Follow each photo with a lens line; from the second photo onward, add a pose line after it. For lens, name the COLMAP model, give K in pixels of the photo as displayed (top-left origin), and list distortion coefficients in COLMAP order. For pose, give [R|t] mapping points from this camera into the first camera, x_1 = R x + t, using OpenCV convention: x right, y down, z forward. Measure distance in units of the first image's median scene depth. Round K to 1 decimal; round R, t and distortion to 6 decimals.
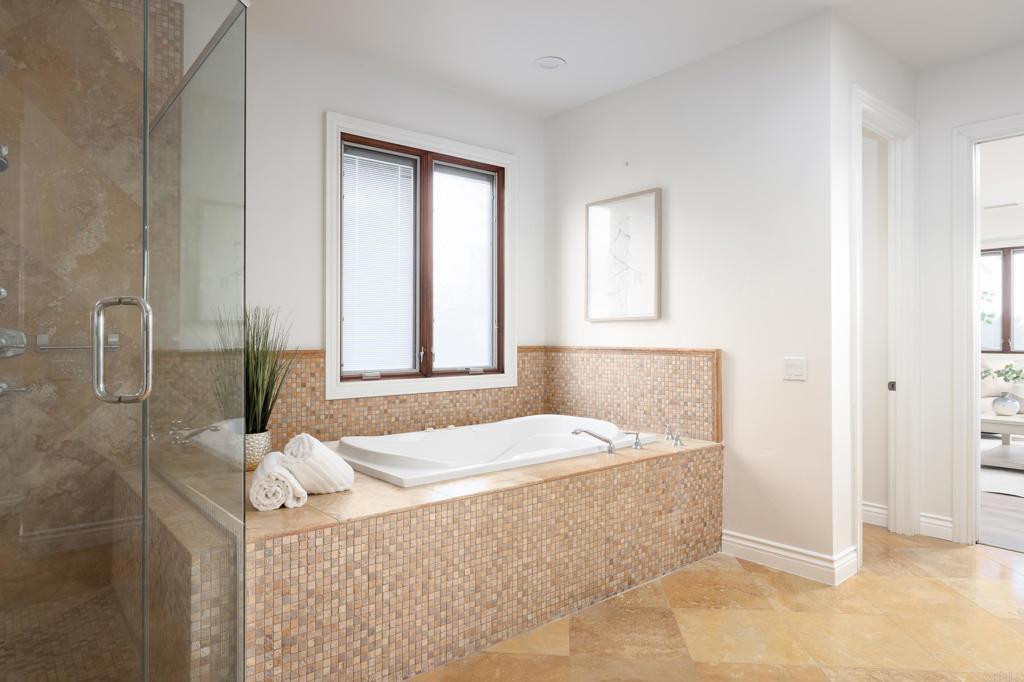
lens RADIAL K [[587.5, 0, 509.8], [0, 587.5, 334.2], [0, 0, 1]] dist [-0.000049, -0.000390]
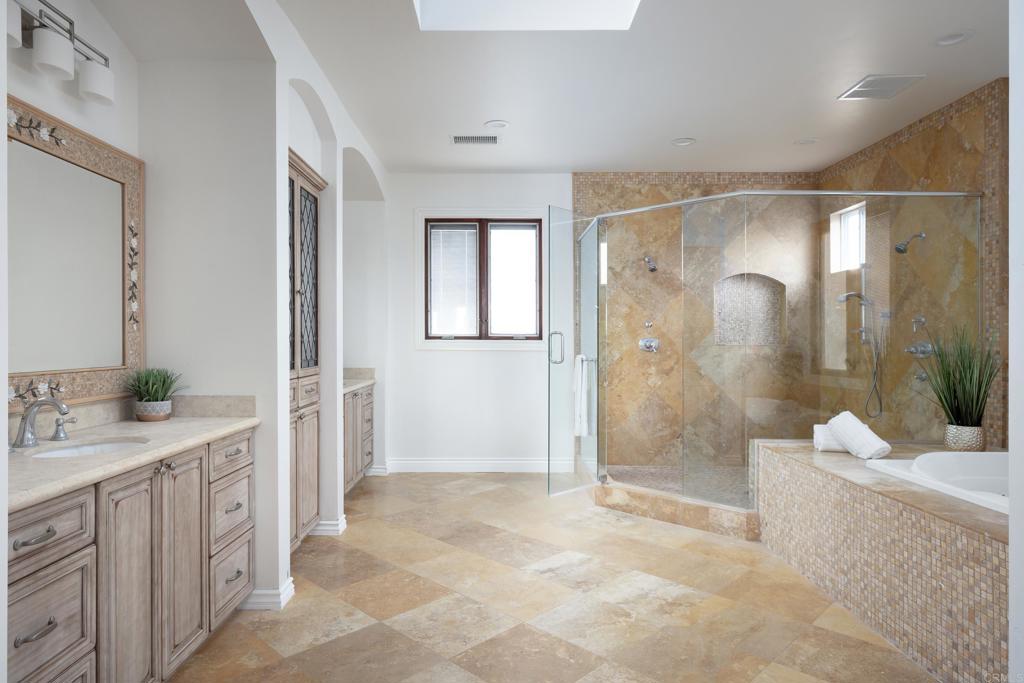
lens RADIAL K [[587.5, 0, 511.1], [0, 587.5, 341.0], [0, 0, 1]] dist [-0.000049, -0.000390]
pose [[-0.594121, 0.000986, -0.804375, 1.224231], [-0.002598, 0.999992, 0.003145, -0.012677], [0.804371, 0.003958, -0.594114, 1.066580]]
